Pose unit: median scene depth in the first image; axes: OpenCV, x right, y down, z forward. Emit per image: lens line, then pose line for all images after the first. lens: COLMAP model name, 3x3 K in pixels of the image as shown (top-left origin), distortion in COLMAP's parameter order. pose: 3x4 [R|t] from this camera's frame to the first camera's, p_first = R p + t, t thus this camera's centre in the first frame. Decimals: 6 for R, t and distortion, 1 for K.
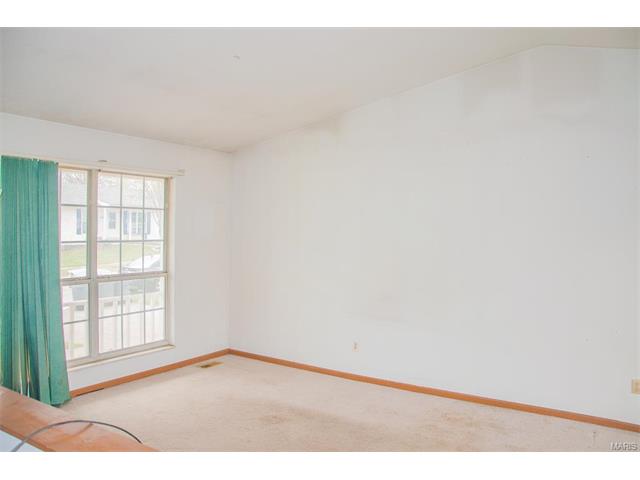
lens RADIAL K [[502.5, 0, 320.0], [0, 502.5, 240.0], [0, 0, 1]] dist [-0.154126, 0.117004]
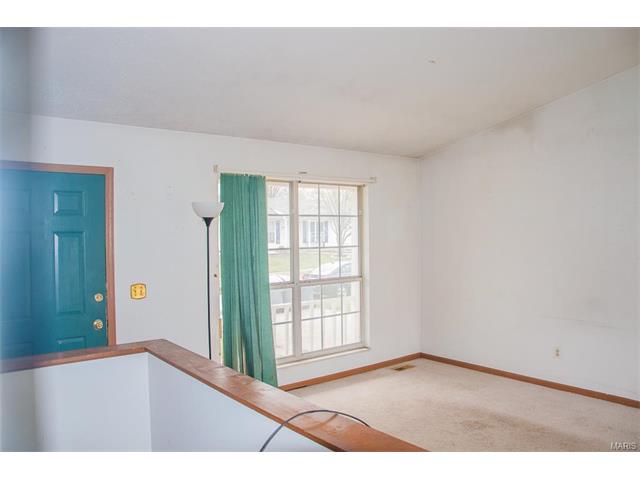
lens RADIAL K [[502.5, 0, 320.0], [0, 502.5, 240.0], [0, 0, 1]] dist [-0.154126, 0.117004]
pose [[0.943014, -0.026675, -0.331683, -0.048615], [0.022667, 0.999616, -0.015947, 0.003511], [0.331981, 0.007520, 0.943256, -0.020196]]
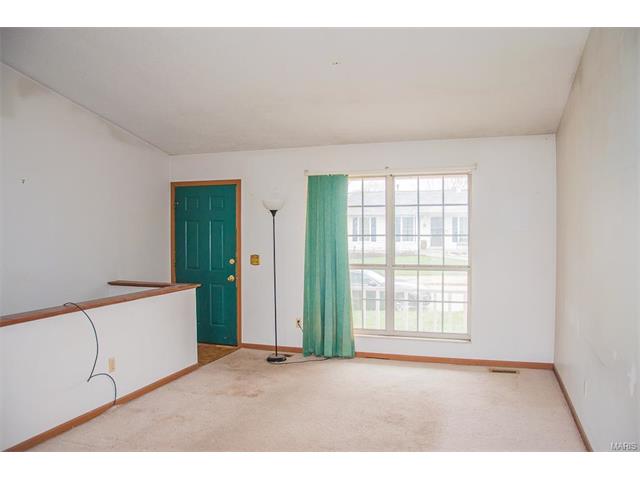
lens RADIAL K [[502.5, 0, 320.0], [0, 502.5, 240.0], [0, 0, 1]] dist [-0.154126, 0.117004]
pose [[0.249114, 0.007755, -0.968443, 0.679323], [-0.014427, 0.999887, 0.004296, 0.011915], [0.968367, 0.012902, 0.249197, 0.526483]]
